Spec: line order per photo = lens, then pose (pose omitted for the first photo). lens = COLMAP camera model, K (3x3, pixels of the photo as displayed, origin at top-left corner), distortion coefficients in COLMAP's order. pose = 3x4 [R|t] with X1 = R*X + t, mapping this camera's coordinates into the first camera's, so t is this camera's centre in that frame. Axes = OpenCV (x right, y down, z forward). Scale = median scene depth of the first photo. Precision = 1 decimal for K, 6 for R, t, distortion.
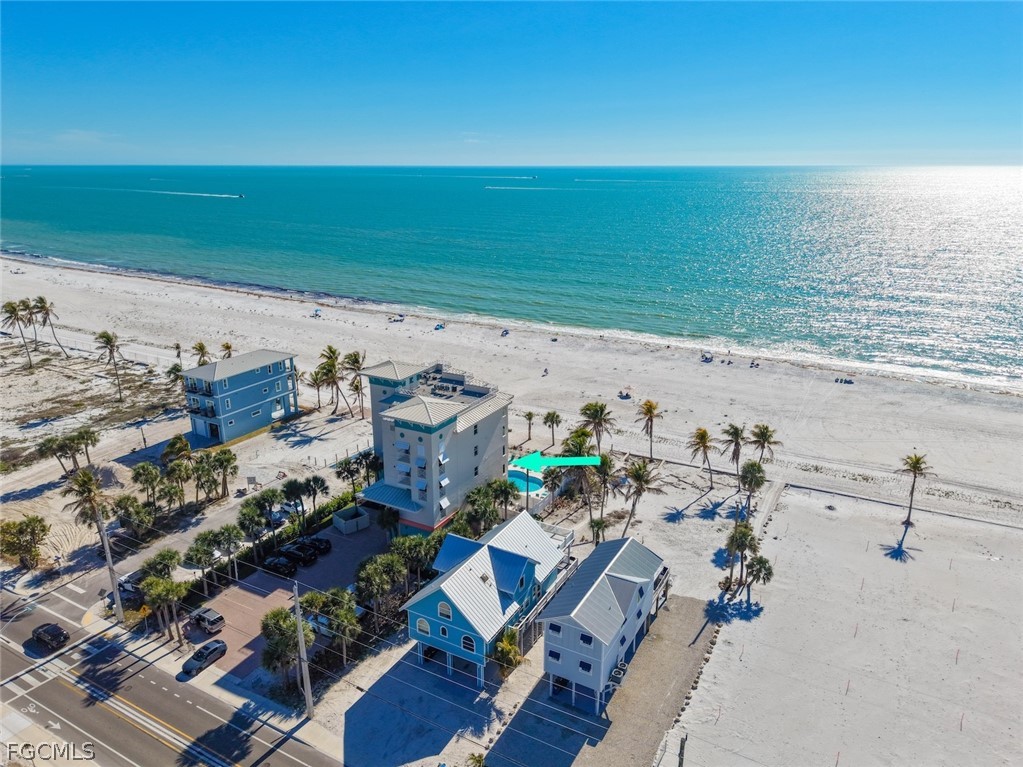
lens RADIAL K [[690.1, 0, 511.5], [0, 690.1, 383.5], [0, 0, 1]] dist [0.043415, -0.000534]
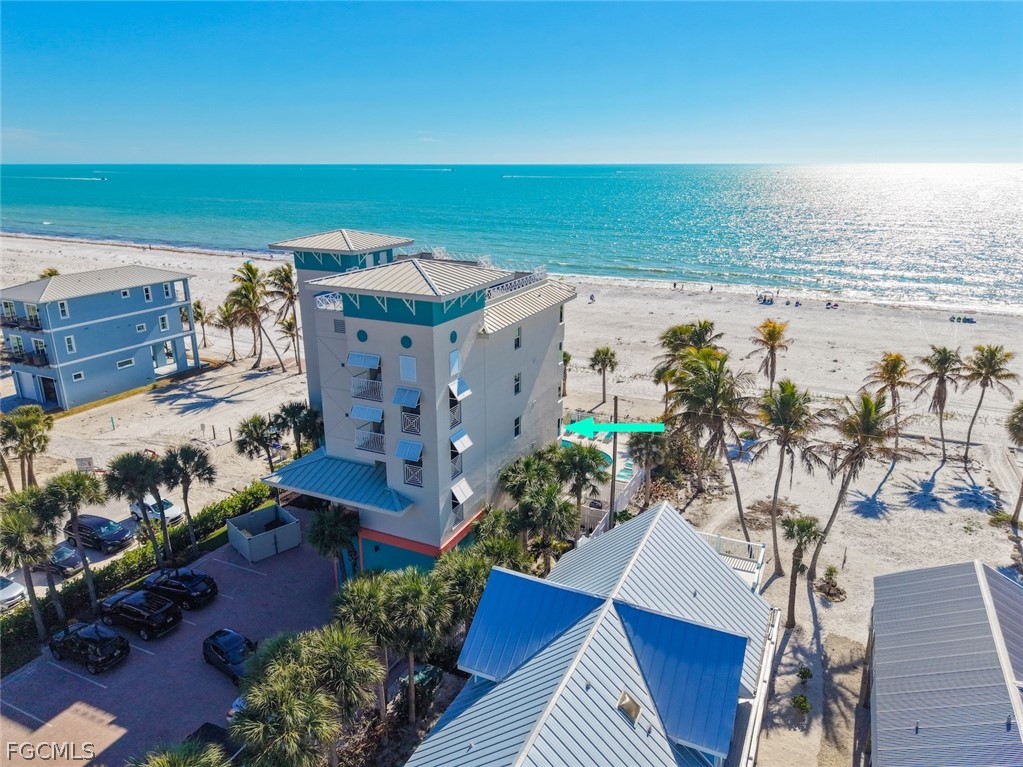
lens RADIAL K [[696.7, 0, 511.5], [0, 696.7, 383.5], [0, 0, 1]] dist [0.005670, 0.001951]
pose [[0.998177, -0.019039, 0.057282, -0.076330], [0.018916, 0.999817, 0.002683, 0.087844], [-0.057322, -0.001595, 0.998354, 0.470454]]
